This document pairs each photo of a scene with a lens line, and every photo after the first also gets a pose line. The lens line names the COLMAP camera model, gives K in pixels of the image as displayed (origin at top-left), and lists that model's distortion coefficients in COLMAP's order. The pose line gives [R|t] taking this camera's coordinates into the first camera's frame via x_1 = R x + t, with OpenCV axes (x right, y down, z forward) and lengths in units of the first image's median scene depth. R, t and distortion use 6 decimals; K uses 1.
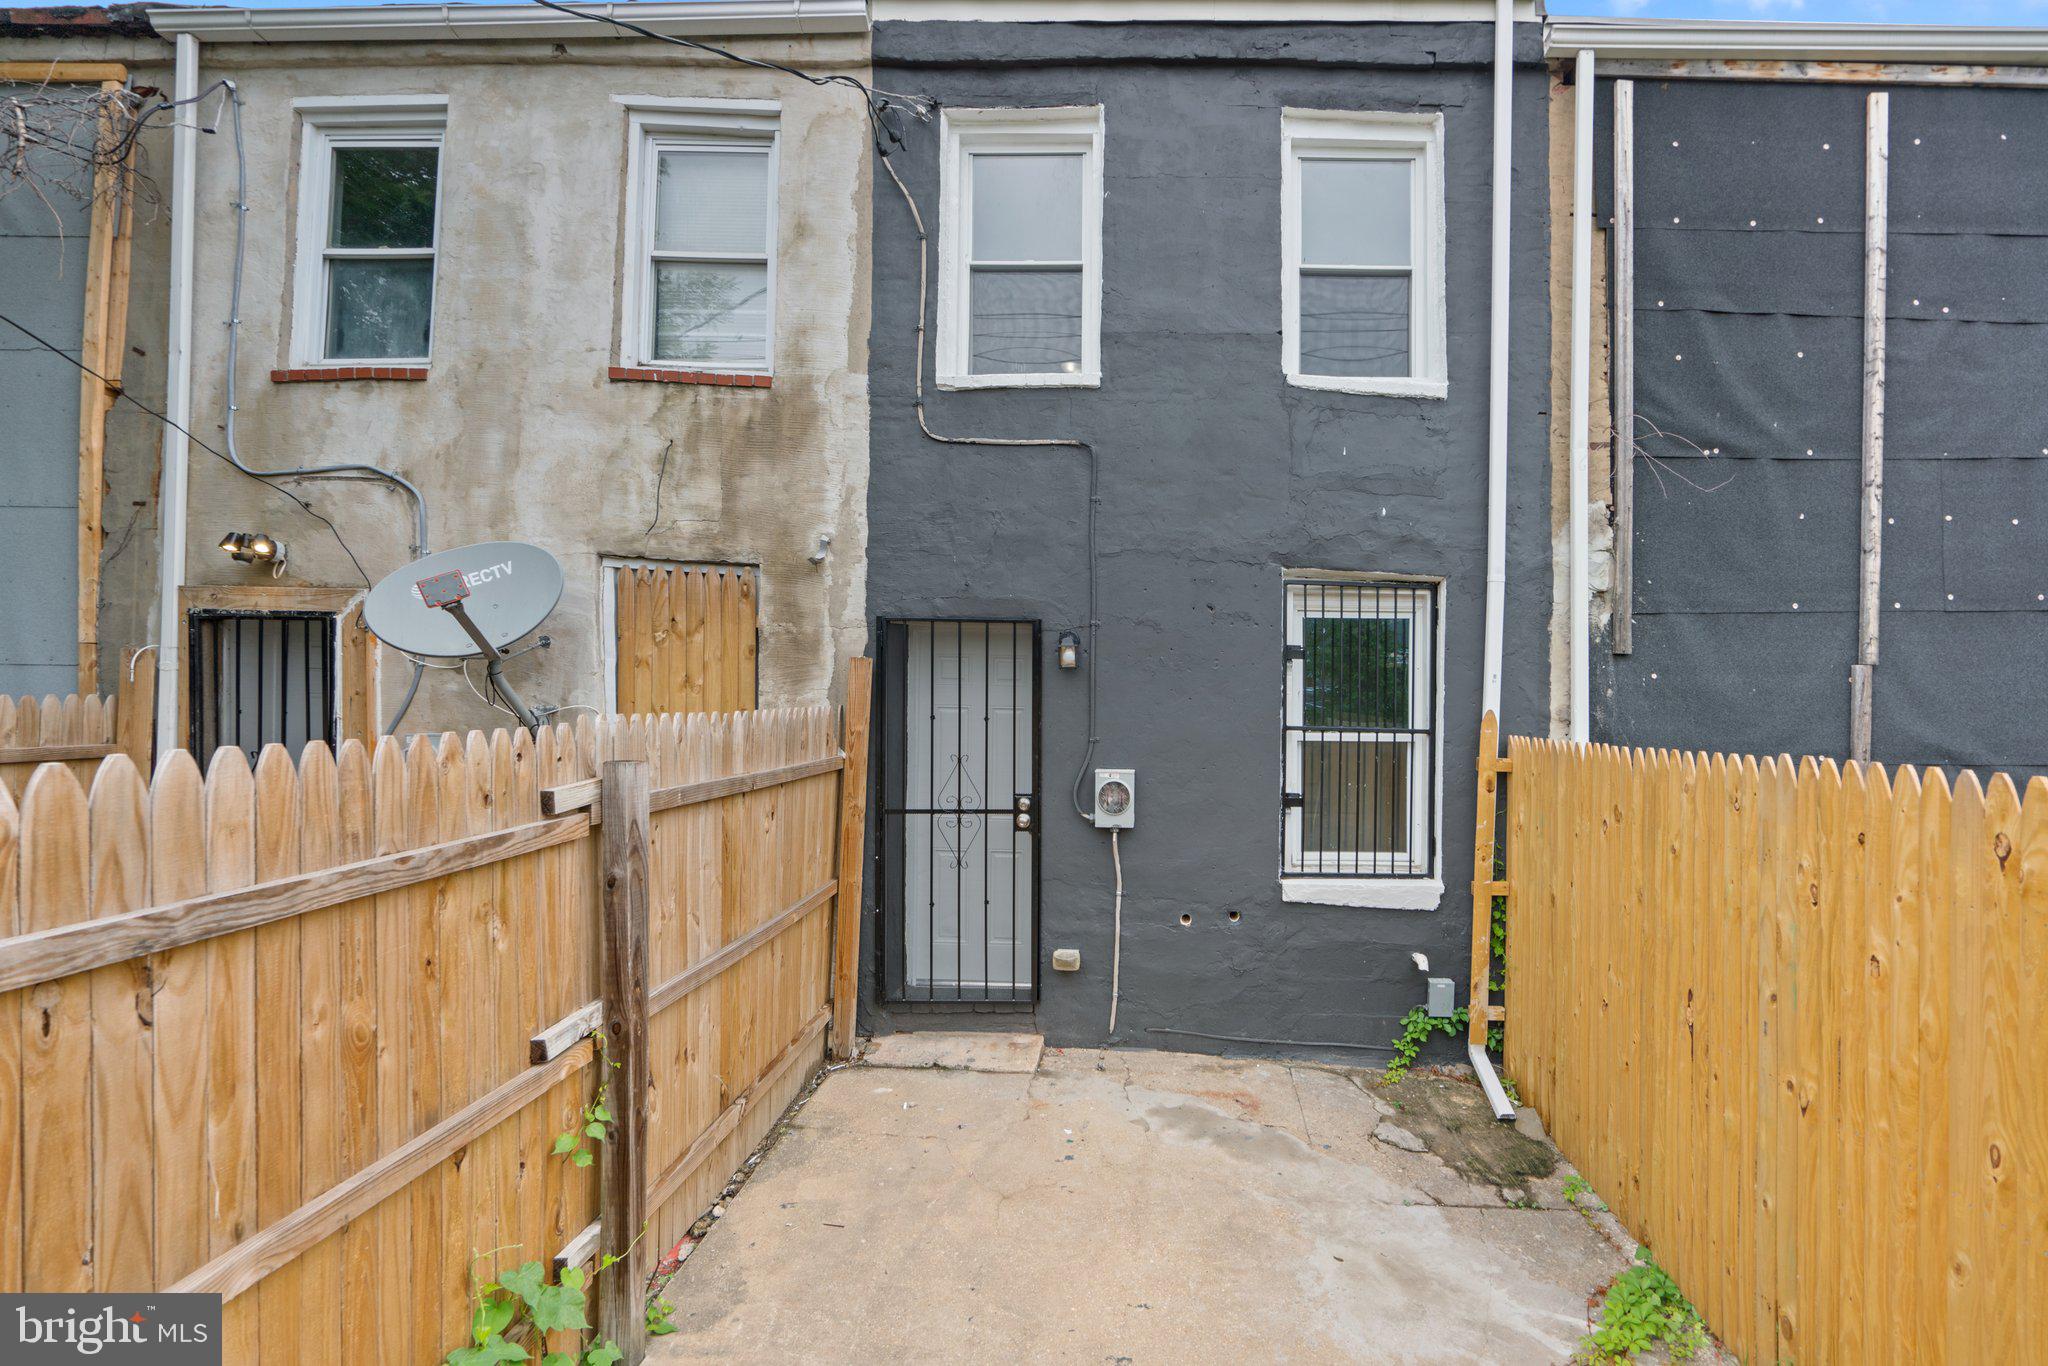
lens RADIAL K [[933.2, 0, 1015.1], [0, 933.2, 673.4], [0, 0, 1]] dist [-0.005140, 0.001337]
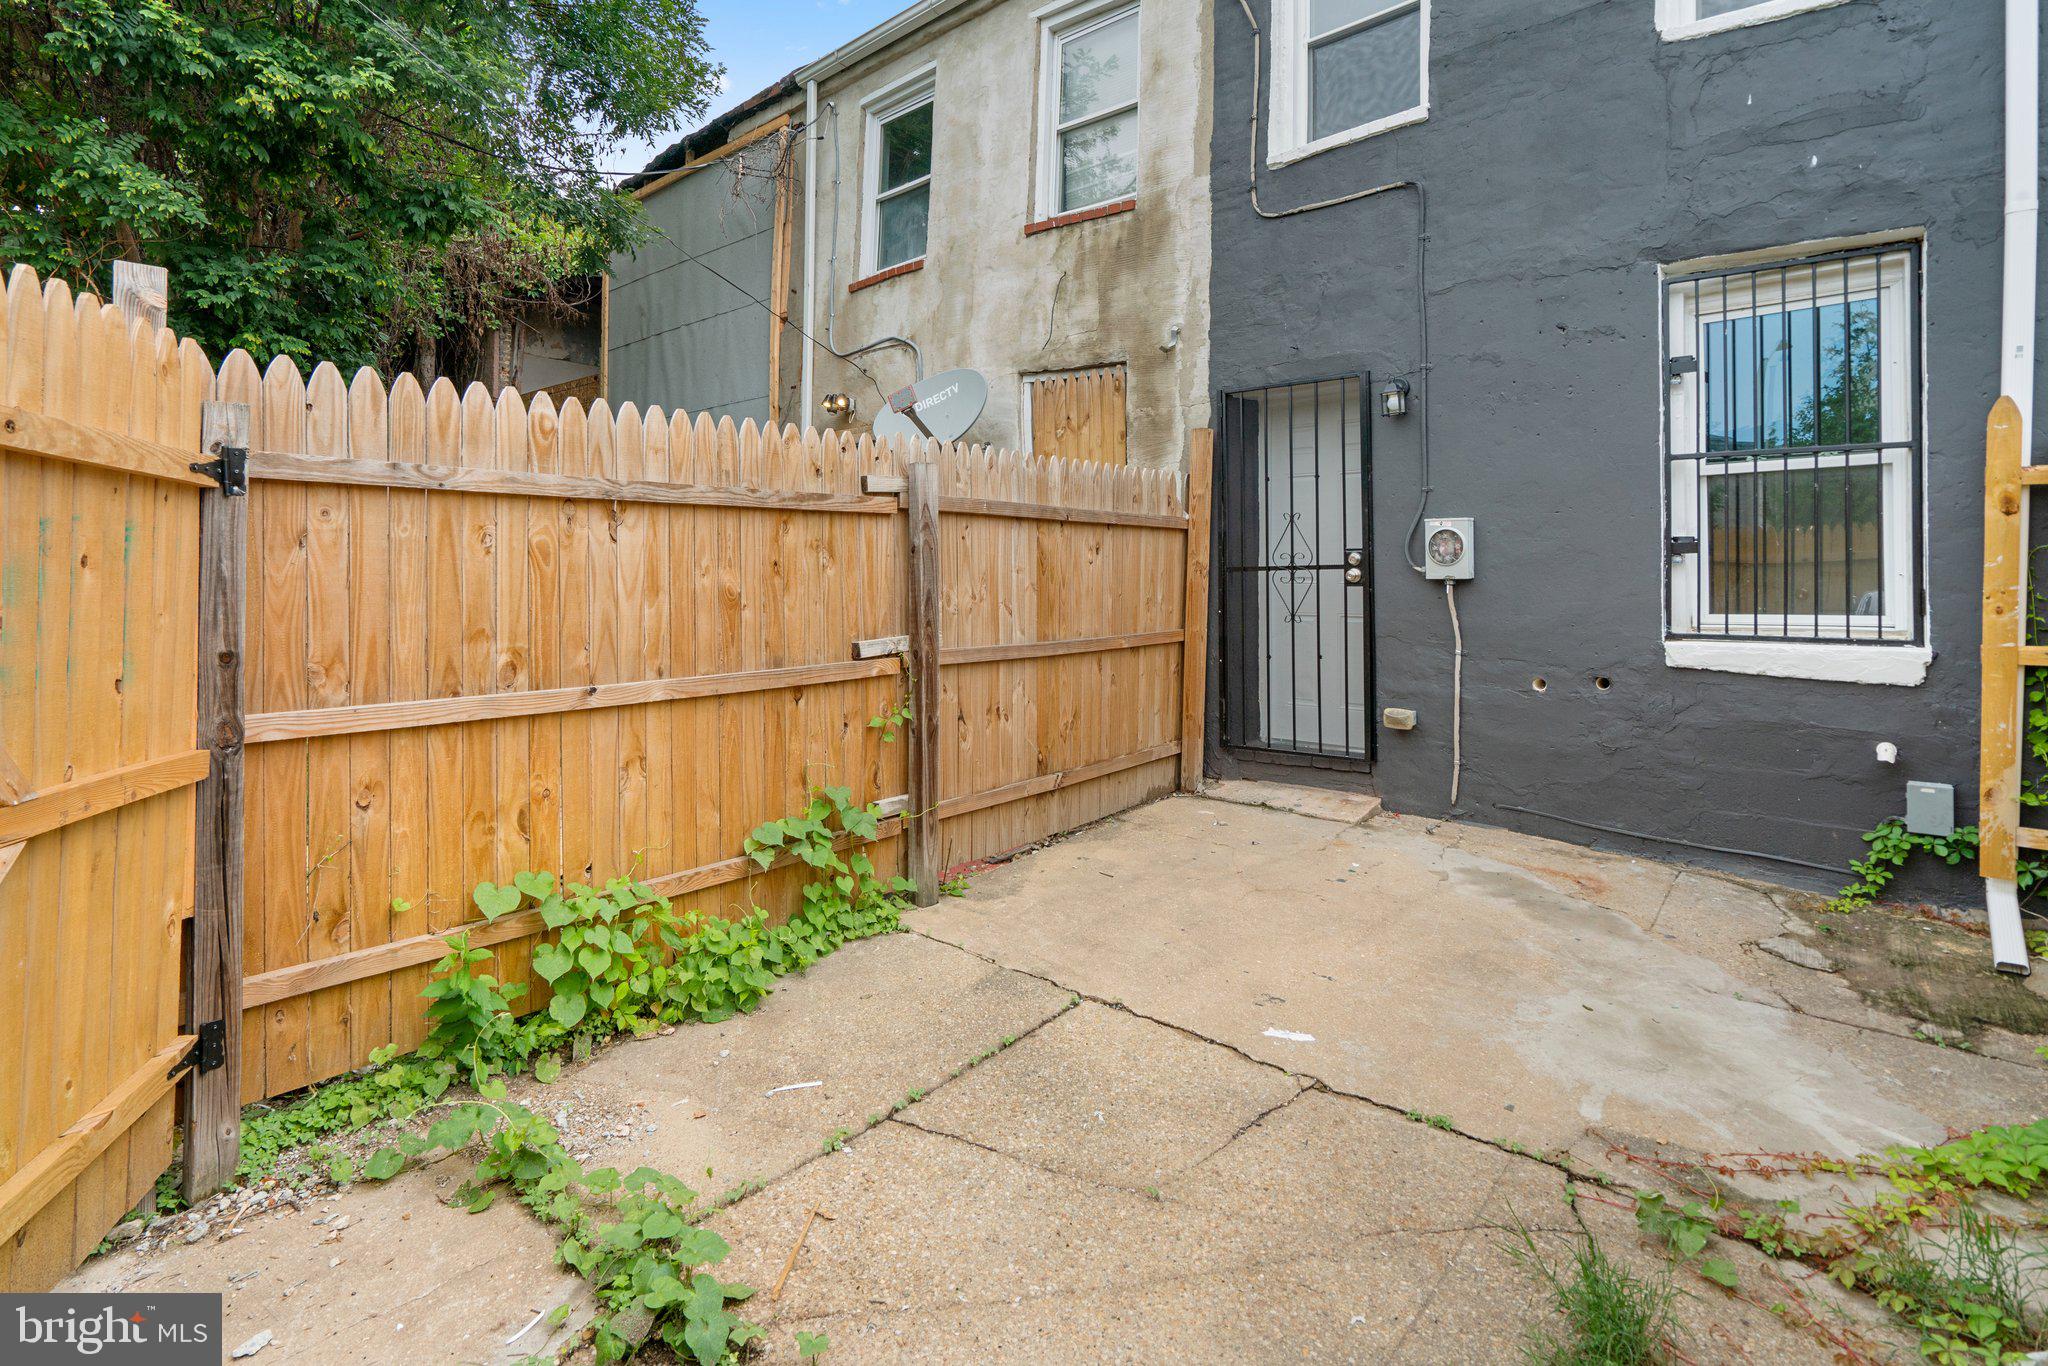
lens RADIAL K [[935.7, 0, 1026.1], [0, 935.7, 593.7], [0, 0, 1]] dist [-0.010834, 0.006576]
pose [[0.788060, -0.006698, -0.615562, 0.348447], [0.000284, 0.999945, -0.010516, 0.188091], [0.615599, 0.008113, 0.788018, -0.002117]]
